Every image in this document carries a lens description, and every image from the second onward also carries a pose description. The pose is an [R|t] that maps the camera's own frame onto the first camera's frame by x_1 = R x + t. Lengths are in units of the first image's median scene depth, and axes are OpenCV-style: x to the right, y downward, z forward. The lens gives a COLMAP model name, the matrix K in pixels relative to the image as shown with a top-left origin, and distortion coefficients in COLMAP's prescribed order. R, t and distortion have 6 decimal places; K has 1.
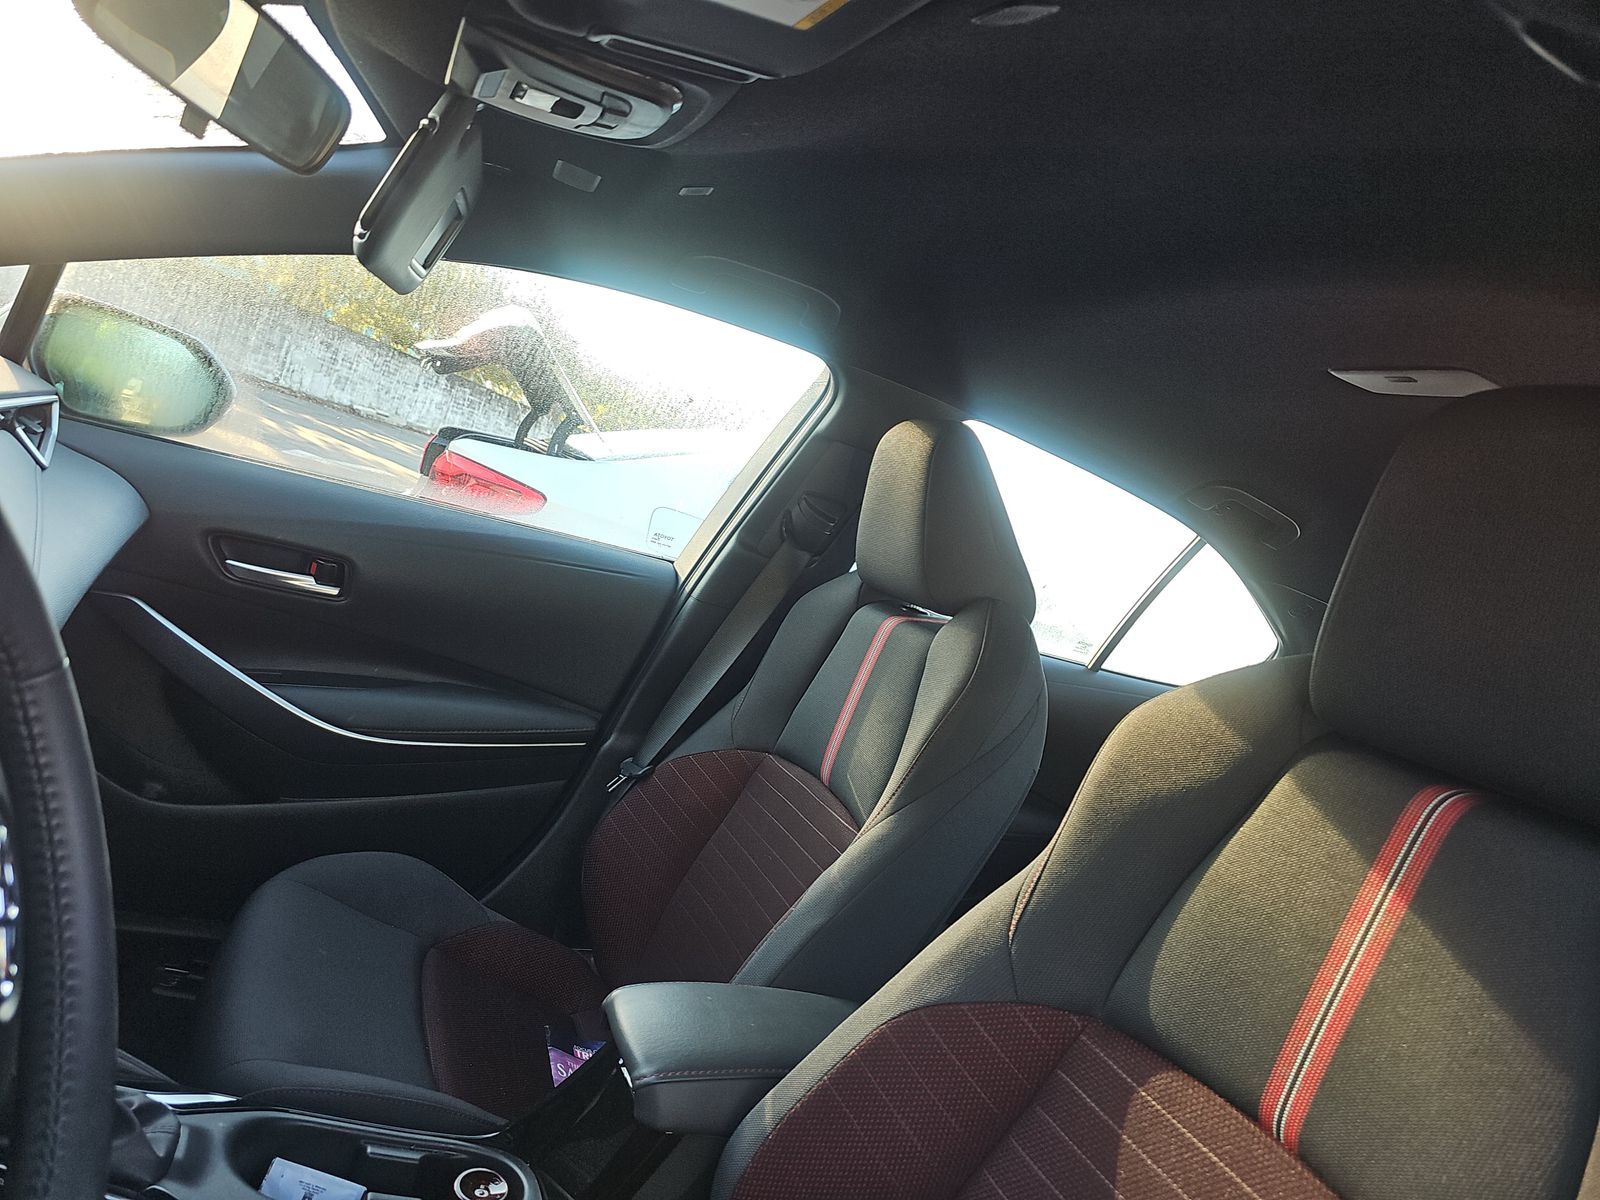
lens RADIAL K [[1023.8, 0, 773.5], [0, 1023.8, 611.3], [0, 0, 1]] dist [0.033448, -0.032835]
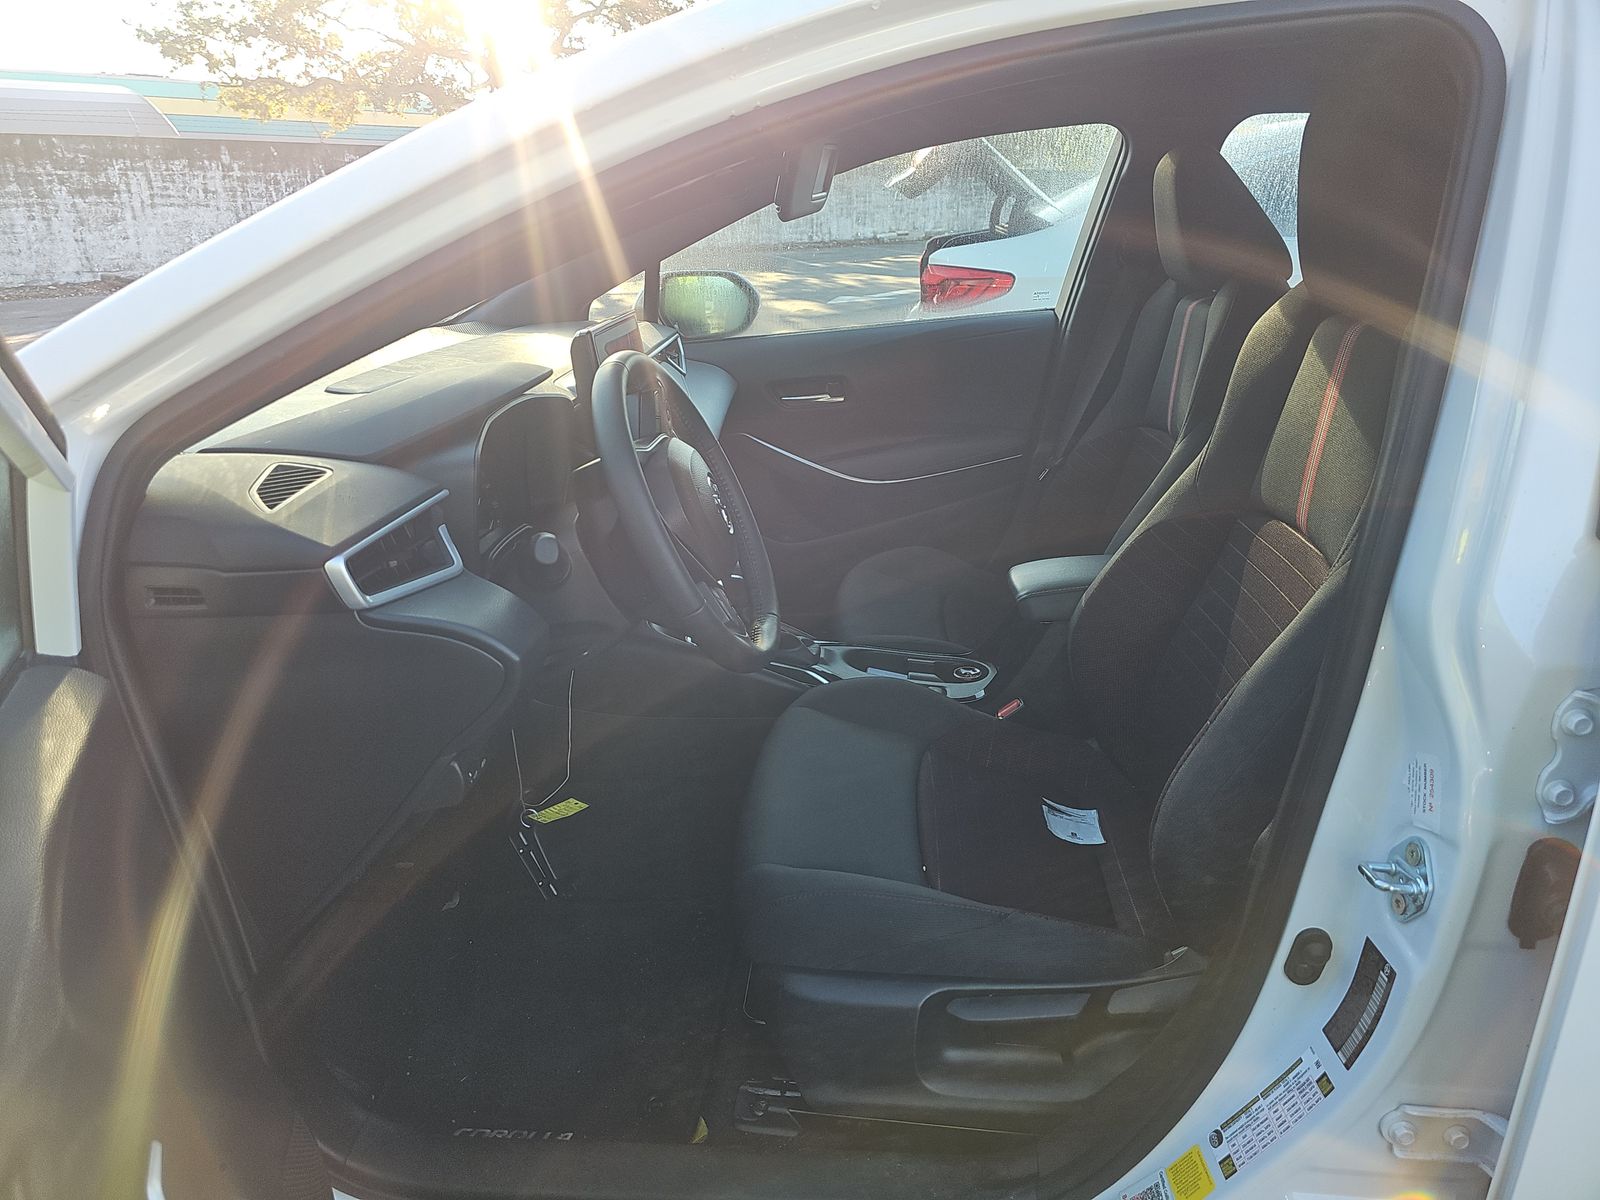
lens RADIAL K [[1023.8, 0, 773.5], [0, 1023.8, 611.3], [0, 0, 1]] dist [0.033448, -0.032835]
pose [[0.819958, -0.166751, -0.547598, 0.309957], [0.278874, 0.951793, 0.127744, 0.062650], [0.499899, -0.257456, 0.826933, -0.469588]]
